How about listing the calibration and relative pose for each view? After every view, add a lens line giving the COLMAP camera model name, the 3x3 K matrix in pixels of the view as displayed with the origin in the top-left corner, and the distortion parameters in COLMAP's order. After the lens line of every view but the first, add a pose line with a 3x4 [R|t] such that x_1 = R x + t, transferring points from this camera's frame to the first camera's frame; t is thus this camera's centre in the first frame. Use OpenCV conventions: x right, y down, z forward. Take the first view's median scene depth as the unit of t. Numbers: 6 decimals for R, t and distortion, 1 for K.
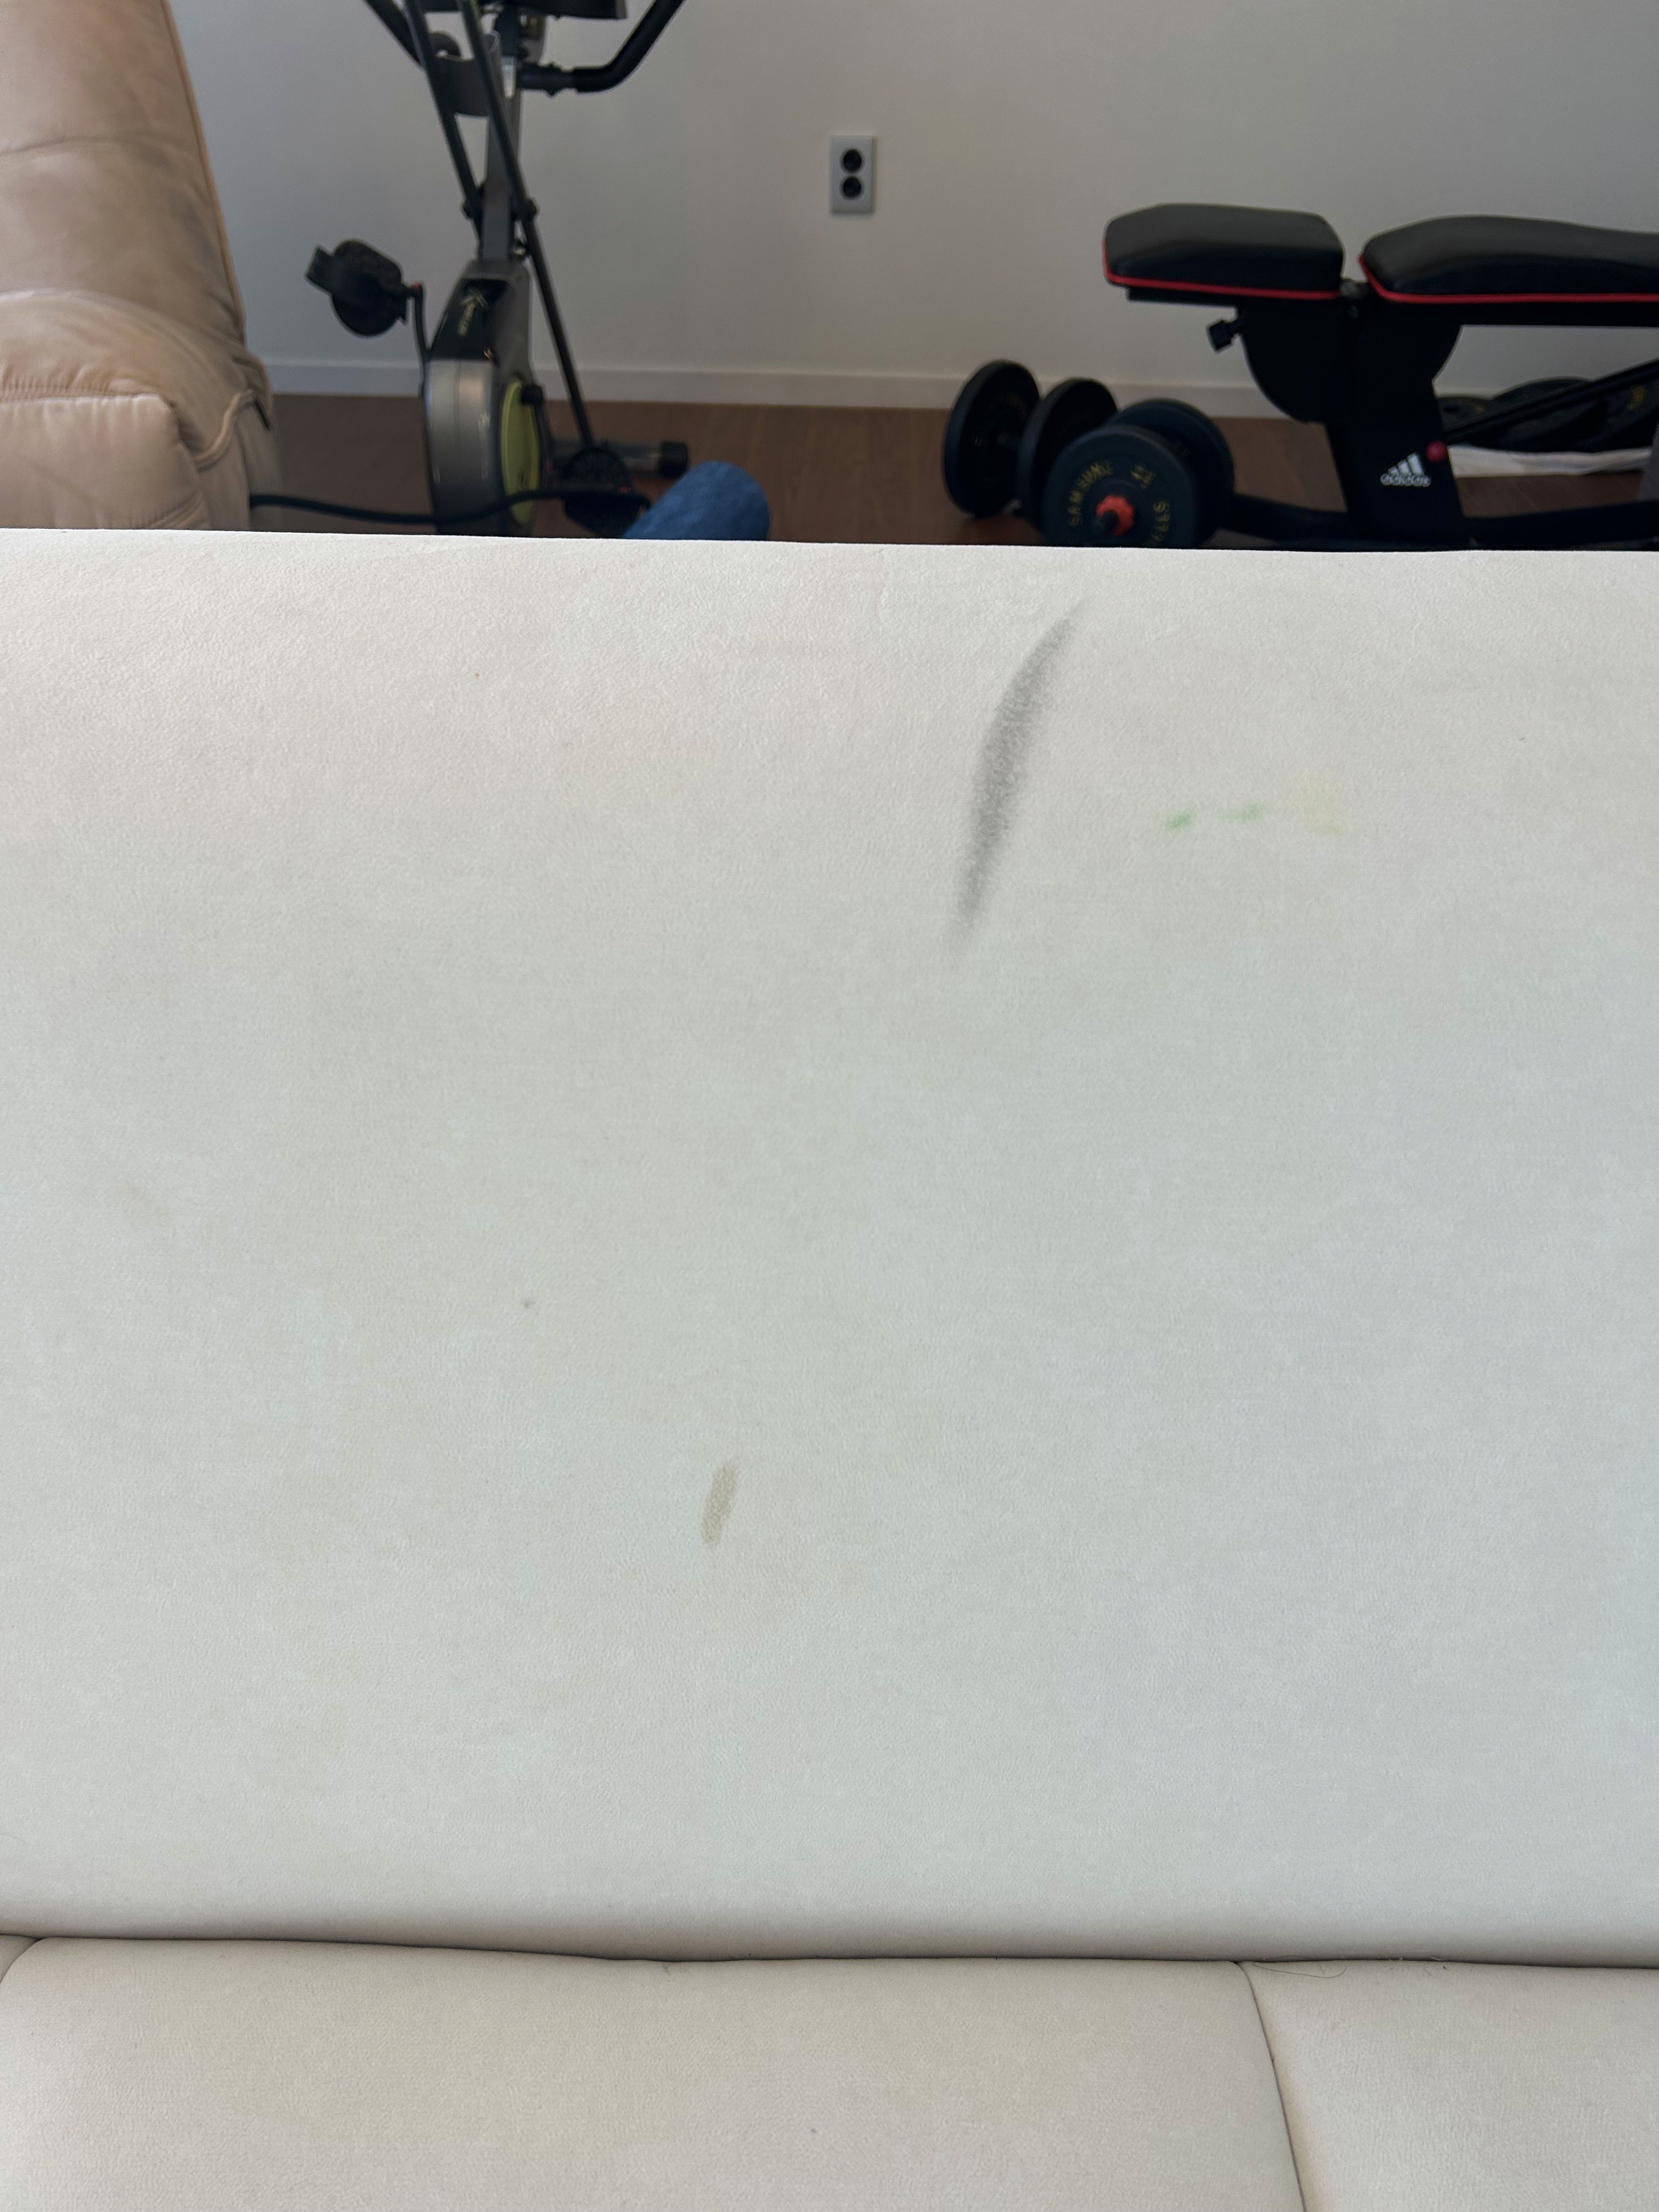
lens RADIAL K [[1683.8, 0, 837.7], [0, 1683.8, 1105.8], [0, 0, 1]] dist [0.007344, -0.003206]
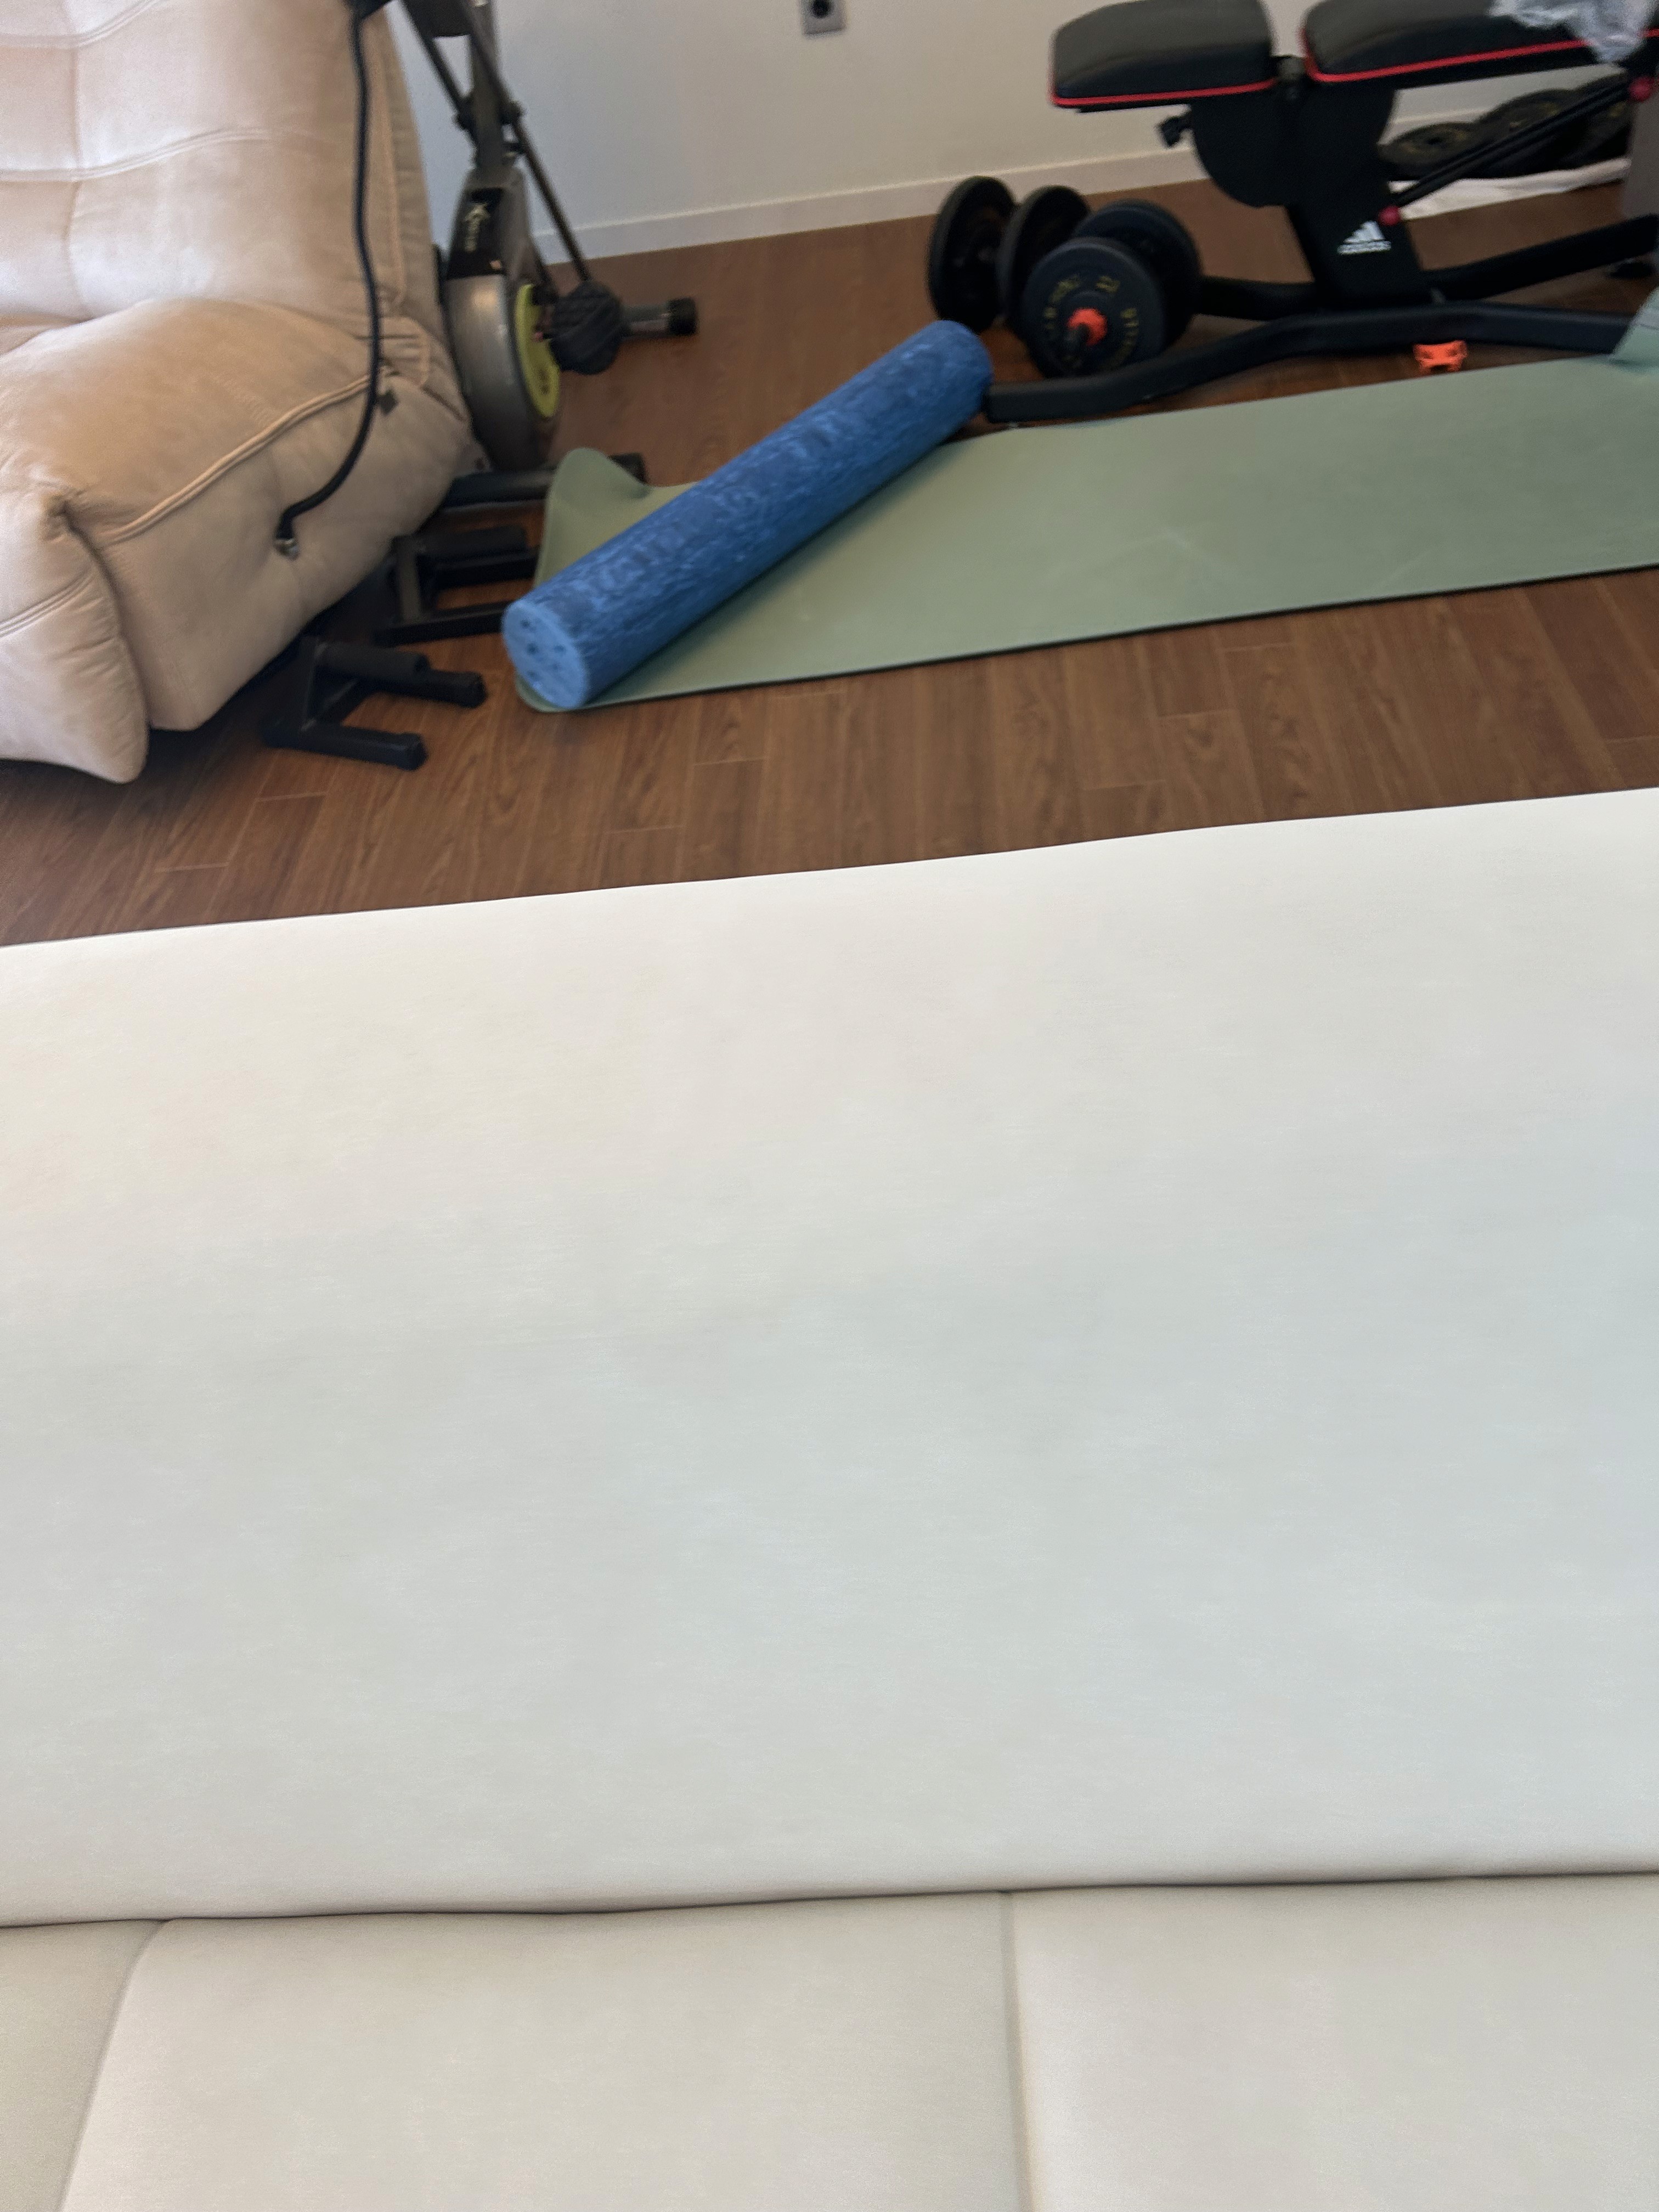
lens RADIAL K [[1674.4, 0, 829.5], [0, 1674.4, 1106.0], [0, 0, 1]] dist [0.048729, -0.049350]
pose [[0.989841, -0.105165, -0.095687, 0.053393], [0.116751, 0.985281, 0.124859, -0.016098], [0.081148, -0.134762, 0.987550, -0.139527]]
